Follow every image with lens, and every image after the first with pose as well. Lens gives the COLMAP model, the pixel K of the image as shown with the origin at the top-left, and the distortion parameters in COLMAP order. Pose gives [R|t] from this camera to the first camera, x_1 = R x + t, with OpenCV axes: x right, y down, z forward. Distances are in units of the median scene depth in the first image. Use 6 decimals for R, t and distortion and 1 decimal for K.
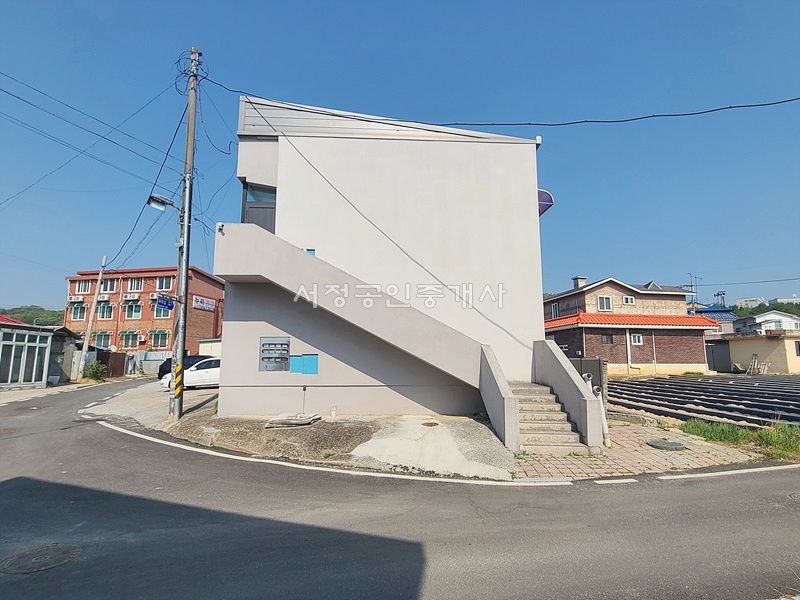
lens RADIAL K [[439.9, 0, 400.6], [0, 439.9, 301.2], [0, 0, 1]] dist [0.012064, -0.002158]
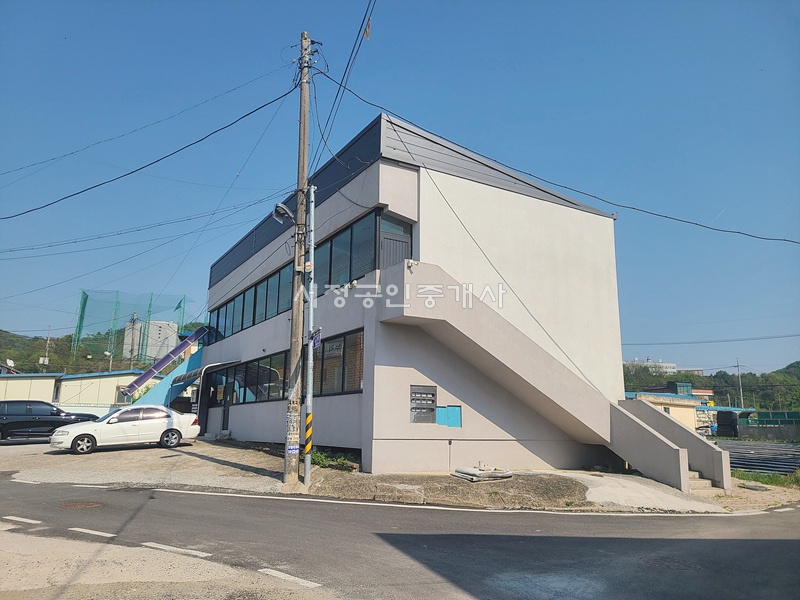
lens RADIAL K [[596.6, 0, 395.8], [0, 596.6, 300.2], [0, 0, 1]] dist [0.044593, -0.020809]
pose [[0.888771, 0.110235, 0.444898, -0.911976], [-0.081735, 0.993208, -0.082812, 0.012684], [-0.451005, 0.037237, 0.891744, -0.092363]]
